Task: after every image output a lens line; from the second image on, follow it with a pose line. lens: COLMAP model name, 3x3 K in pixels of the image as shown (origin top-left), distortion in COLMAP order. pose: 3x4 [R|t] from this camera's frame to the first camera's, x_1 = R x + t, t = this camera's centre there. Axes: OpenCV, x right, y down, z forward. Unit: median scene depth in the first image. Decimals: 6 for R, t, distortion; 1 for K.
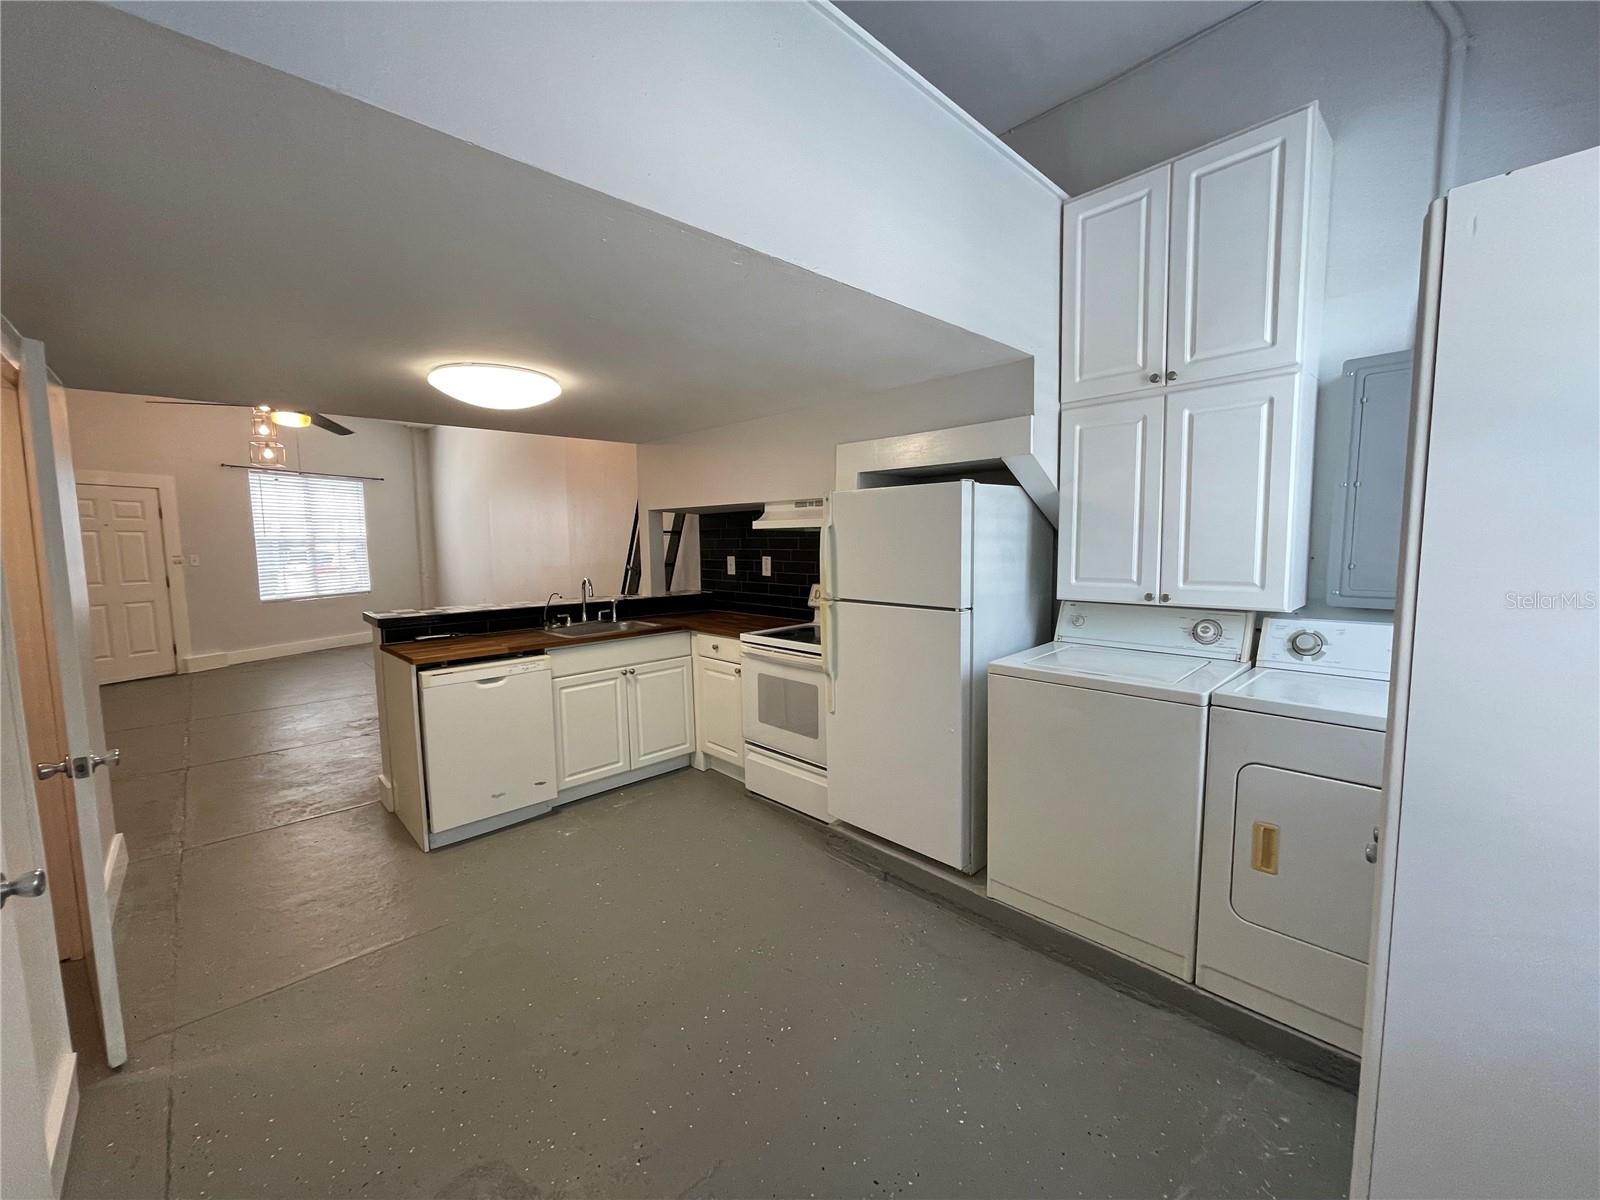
lens RADIAL K [[641.3, 0, 800.0], [0, 641.3, 600.0], [0, 0, 1]] dist [0.007173, 0.000165]
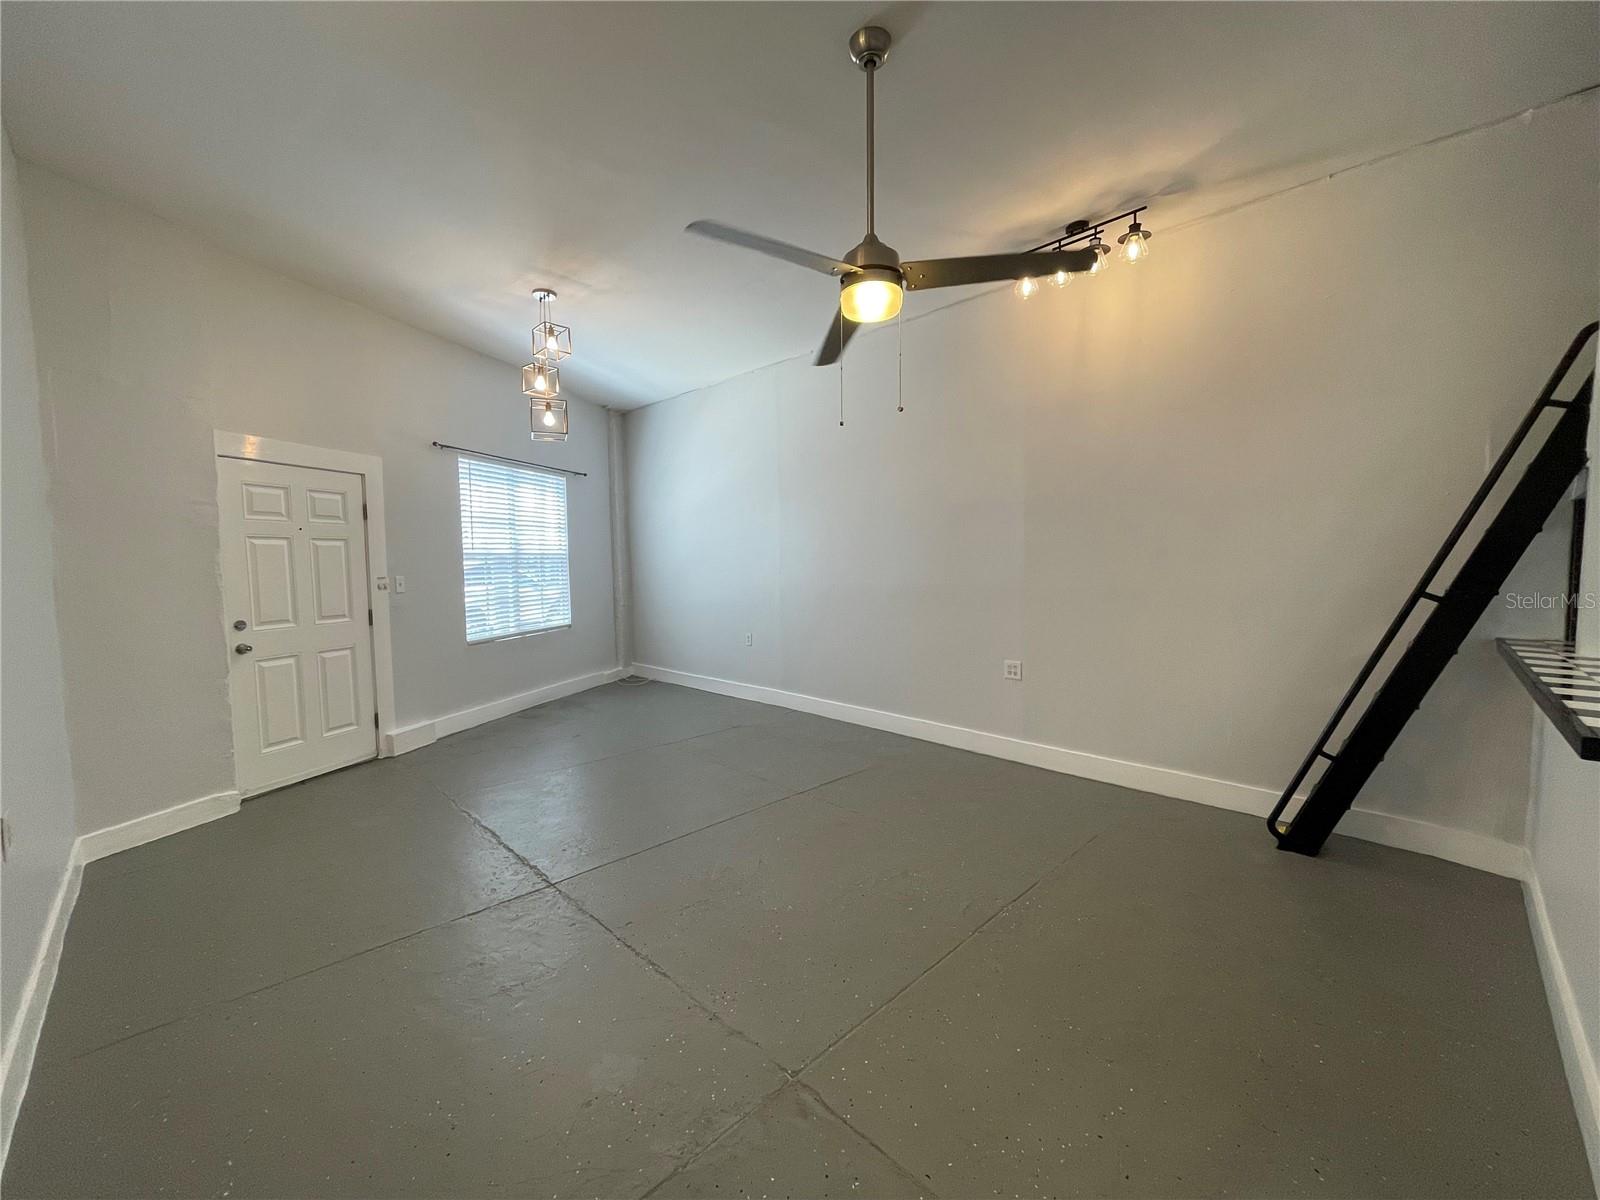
lens RADIAL K [[648.5, 0, 800.0], [0, 648.5, 600.0], [0, 0, 1]] dist [0.000181, 0.000052]
pose [[0.999804, 0.003839, 0.019412, -0.552815], [-0.003216, 0.999483, -0.031981, -0.025541], [-0.019525, 0.031913, 0.999300, 0.333593]]
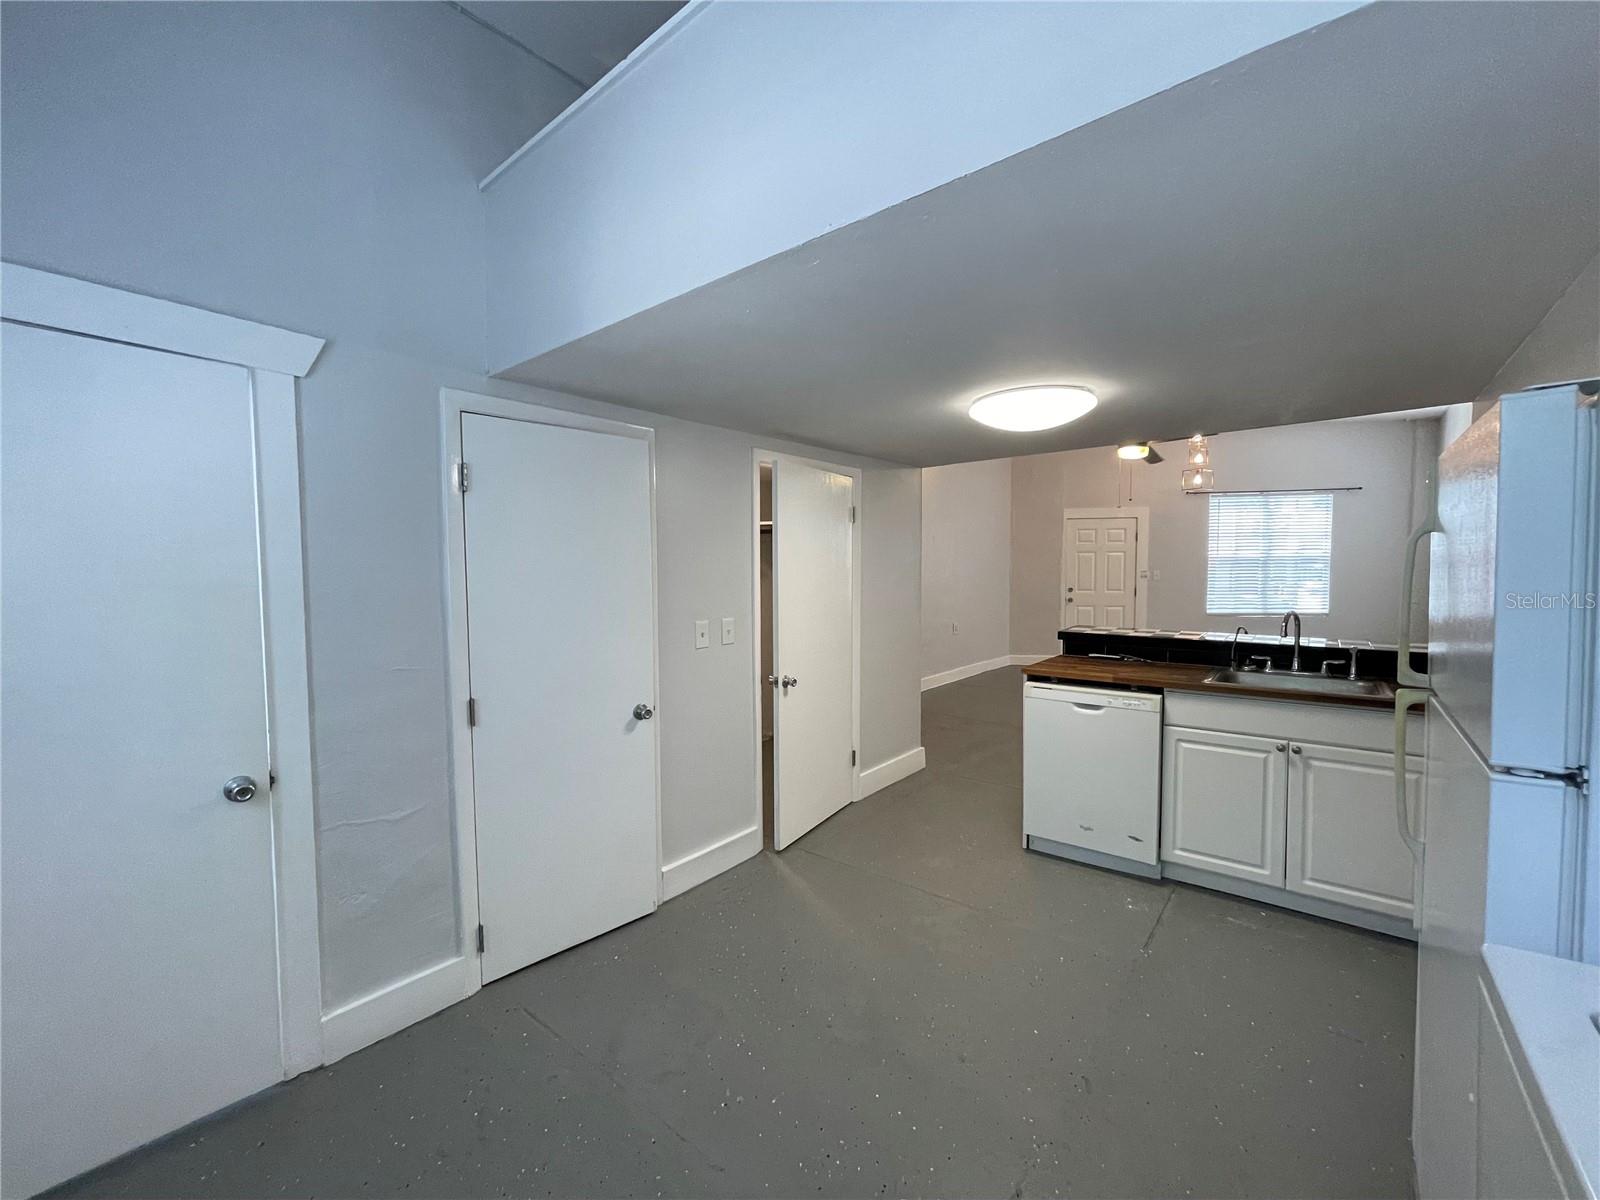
lens RADIAL K [[648.5, 0, 800.0], [0, 648.5, 600.0], [0, 0, 1]] dist [0.000181, 0.000052]
pose [[0.127839, 0.063291, -0.989773, 0.183143], [-0.087809, 0.994765, 0.052268, -0.020540], [0.987900, 0.080229, 0.132727, 0.189488]]
